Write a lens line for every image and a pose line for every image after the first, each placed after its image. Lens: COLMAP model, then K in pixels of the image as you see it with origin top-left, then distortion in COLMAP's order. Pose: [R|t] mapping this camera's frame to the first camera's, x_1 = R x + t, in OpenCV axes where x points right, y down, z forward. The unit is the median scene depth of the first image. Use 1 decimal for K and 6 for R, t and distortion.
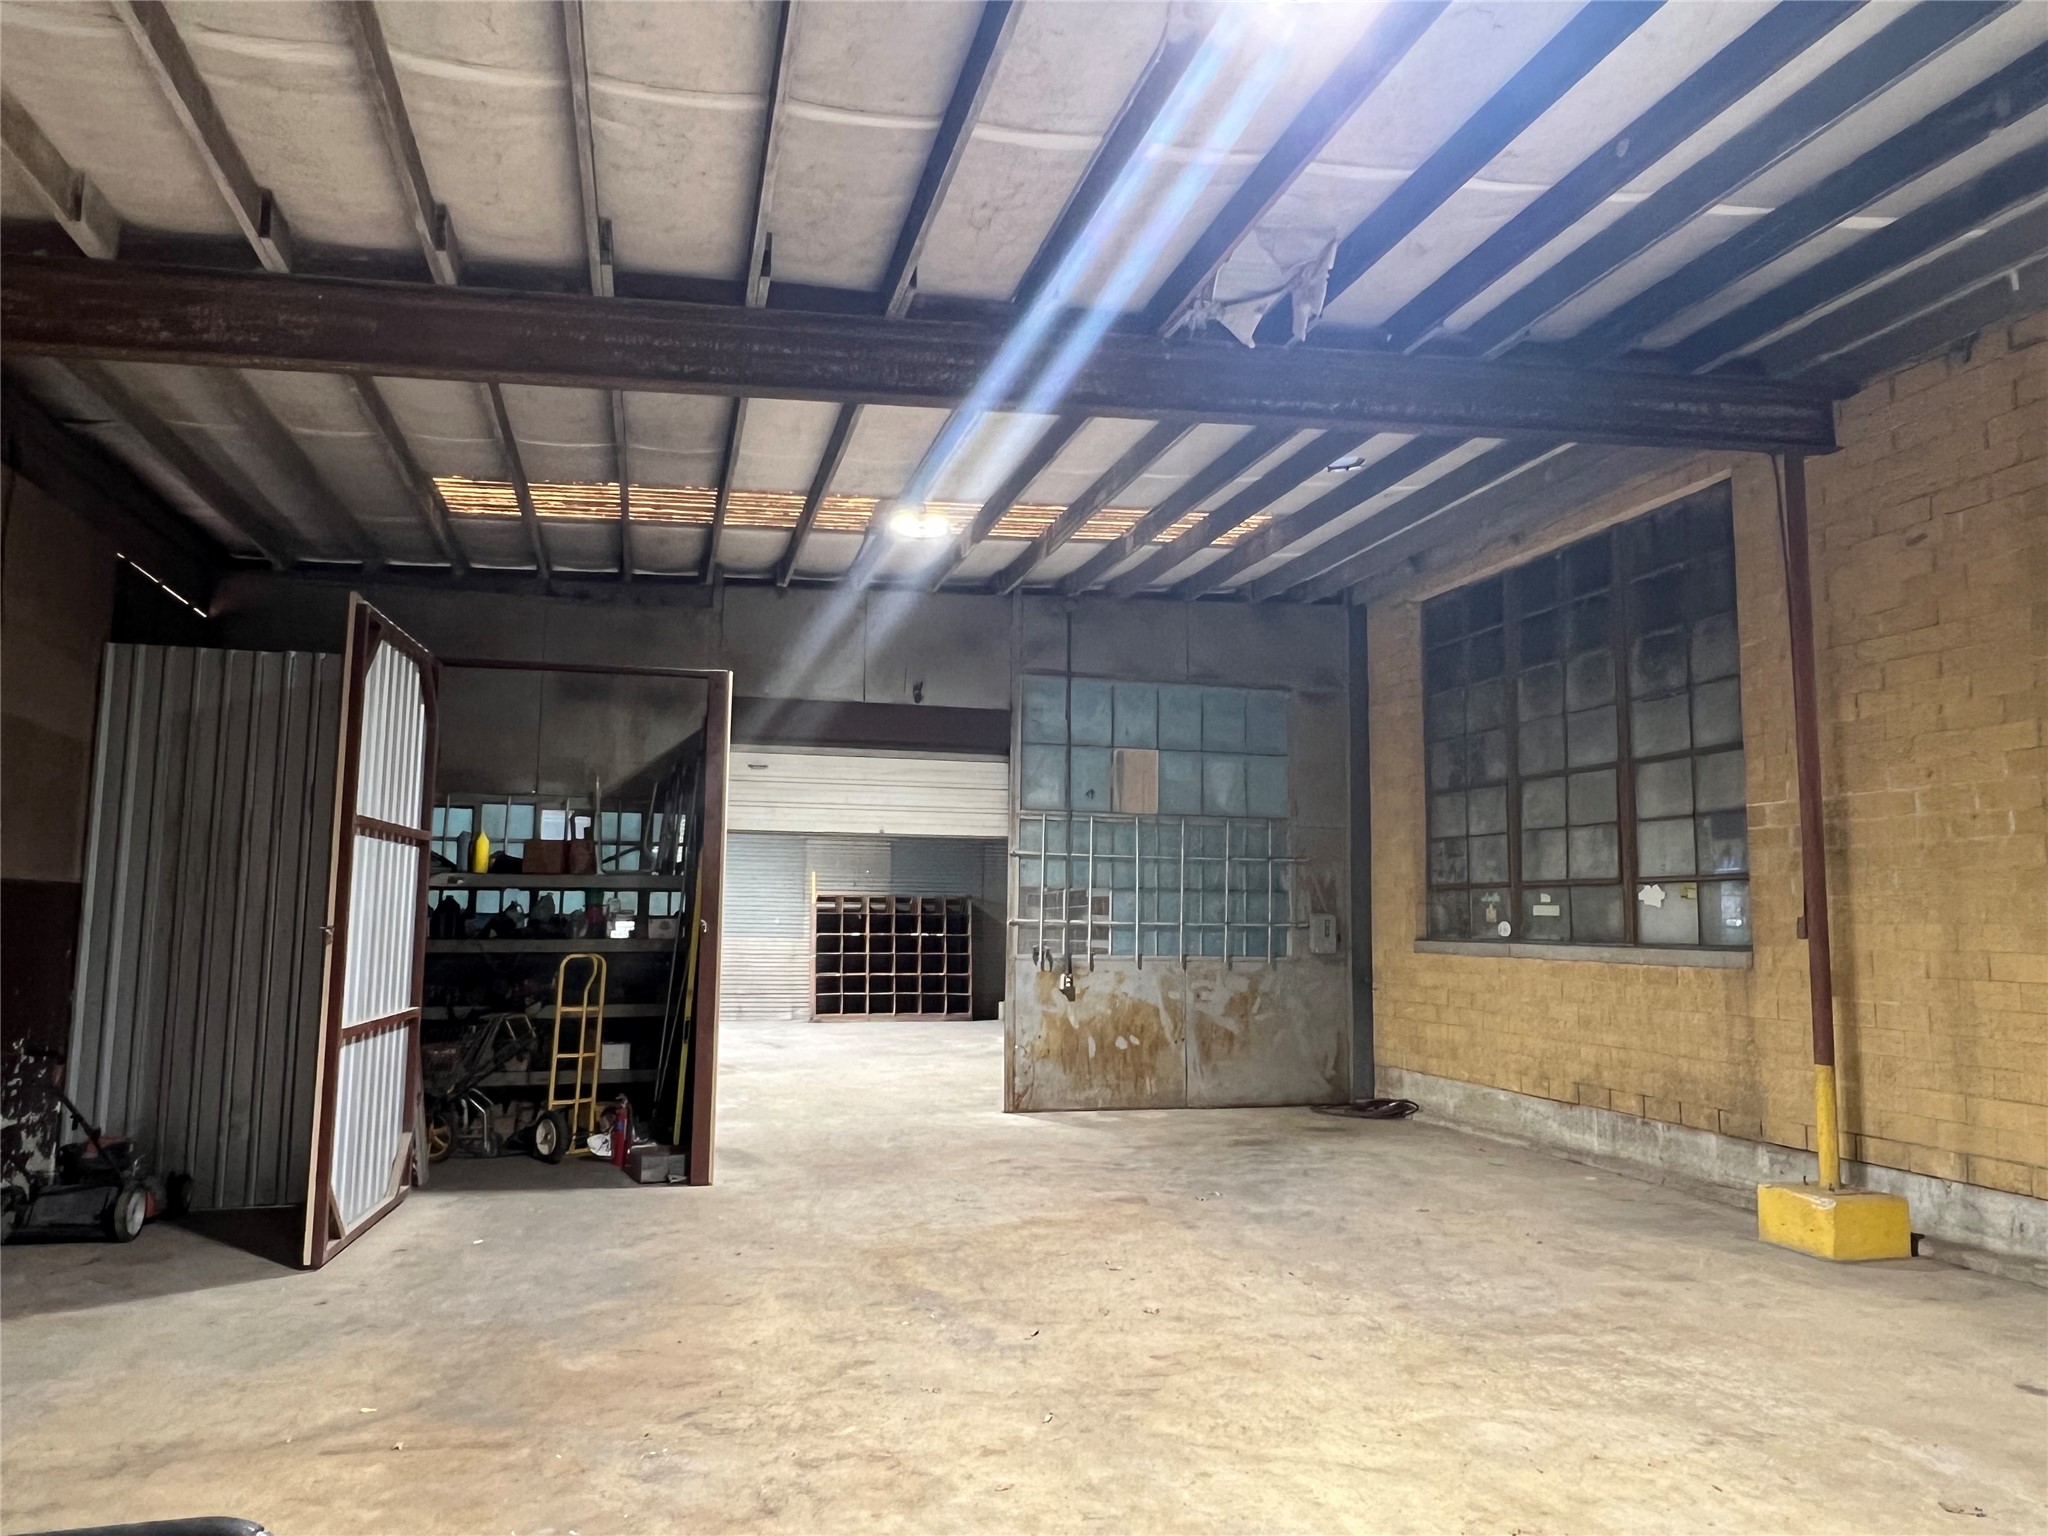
lens RADIAL K [[1360.8, 0, 1012.1], [0, 1360.8, 771.9], [0, 0, 1]] dist [0.000874, -0.003135]
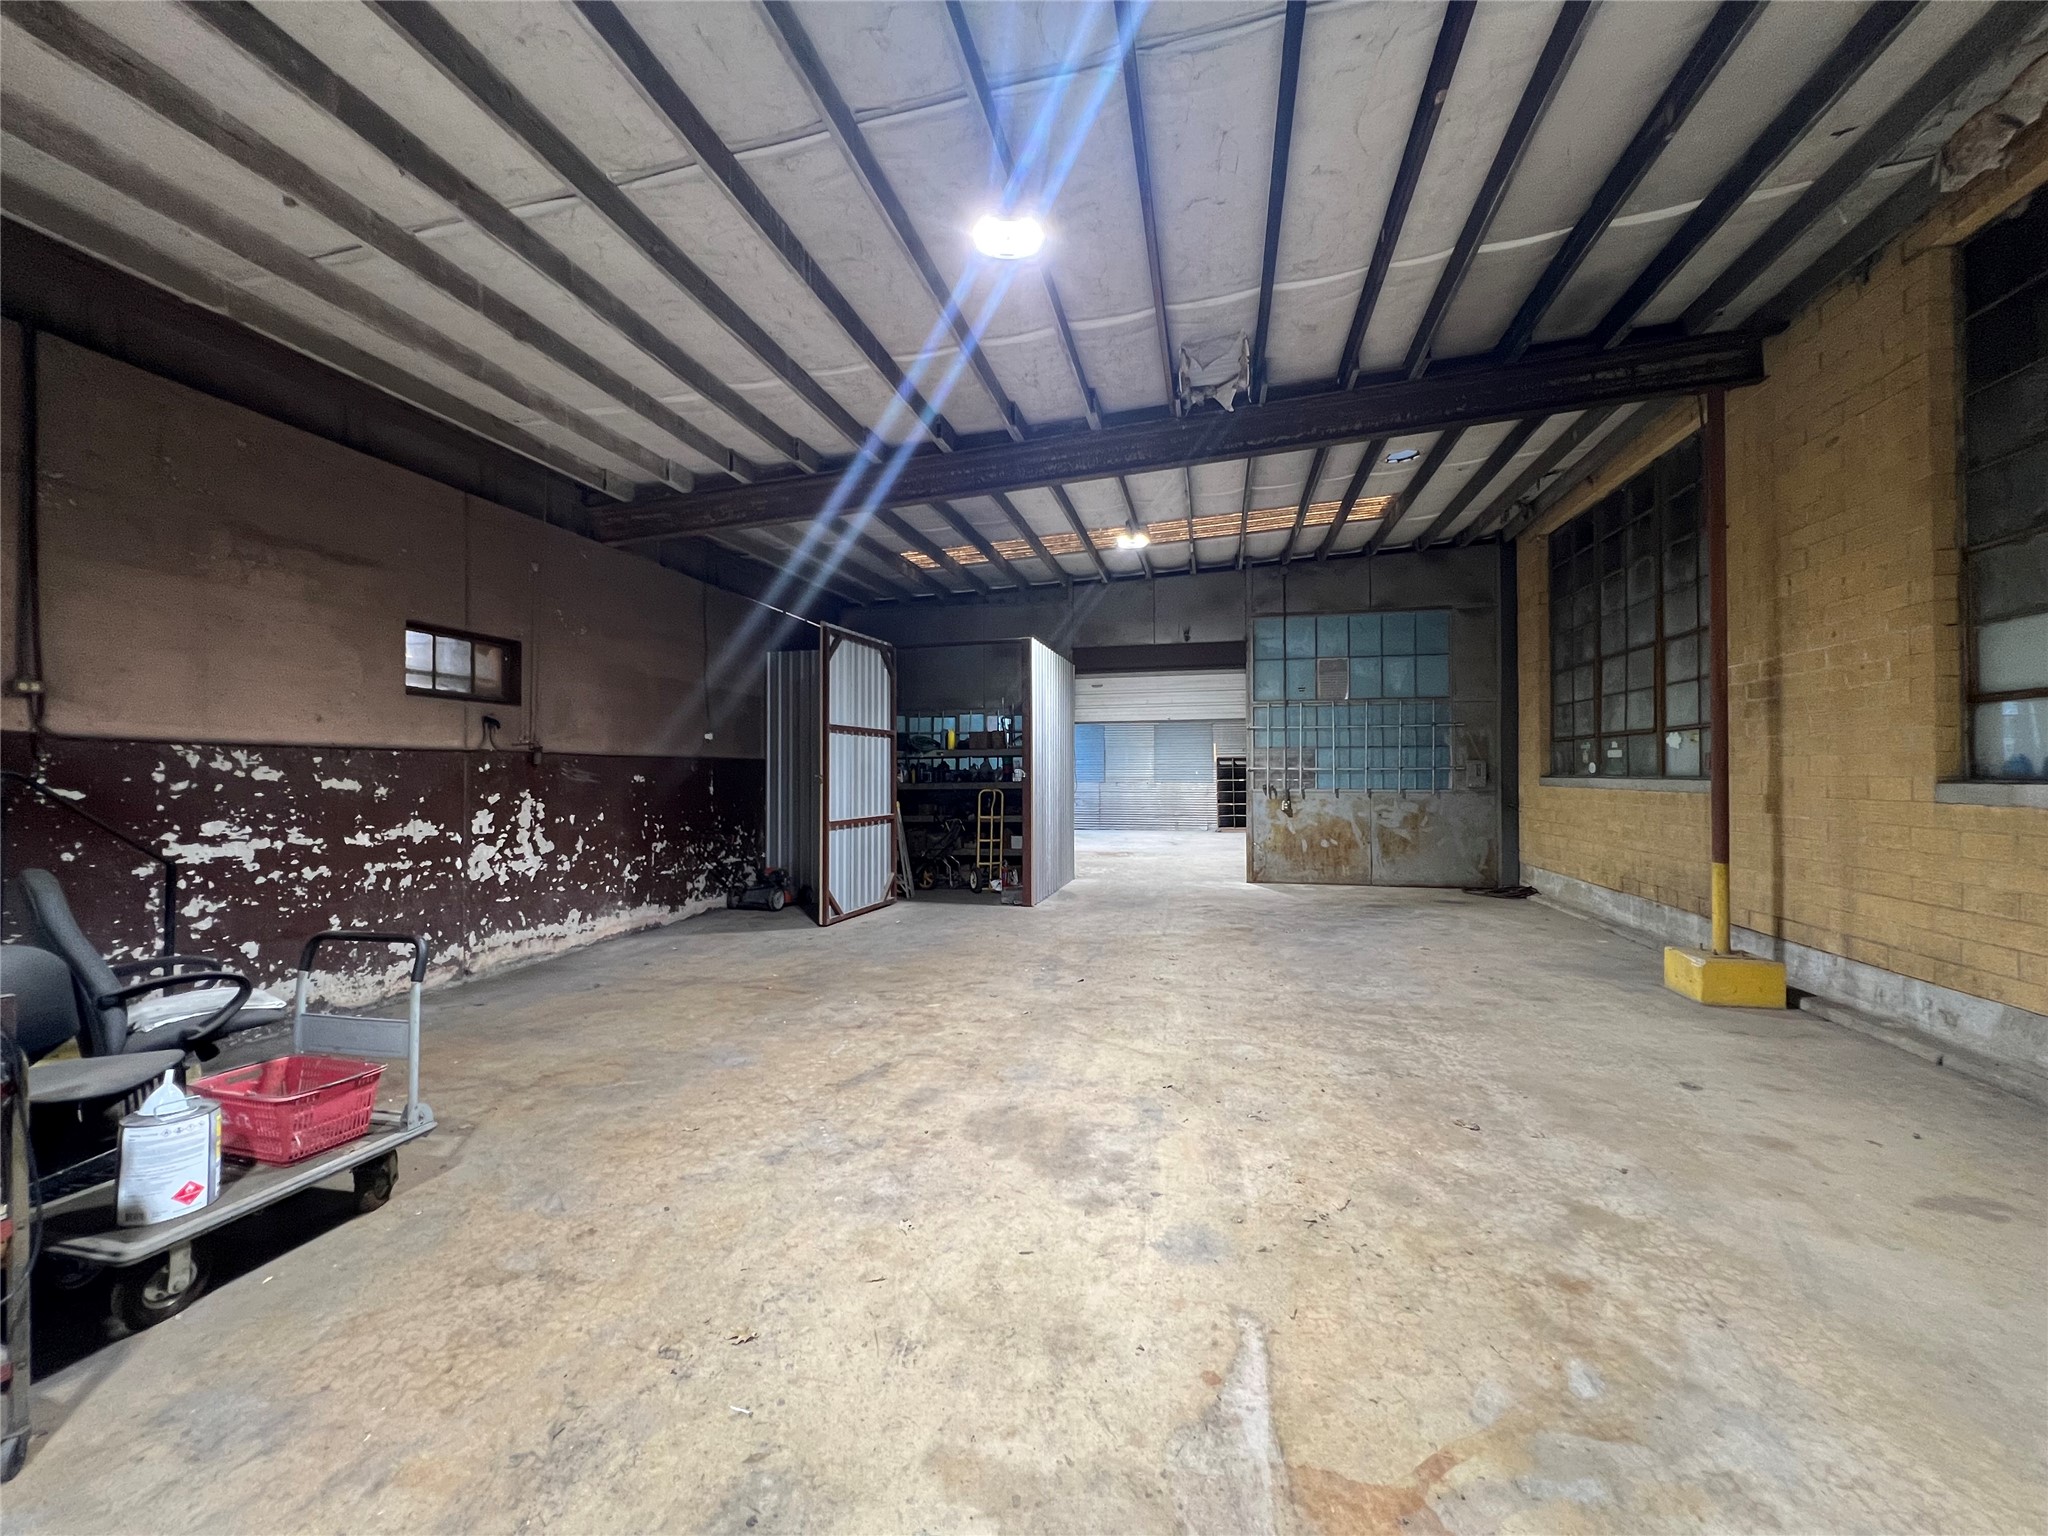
lens RADIAL K [[824.3, 0, 1020.4], [0, 824.3, 764.3], [0, 0, 1]] dist [-0.000595, -0.000074]
pose [[0.881259, -0.021428, -0.472147, 0.286467], [0.066297, 0.994699, 0.078599, 0.008246], [0.467961, -0.100569, 0.878008, -0.013273]]
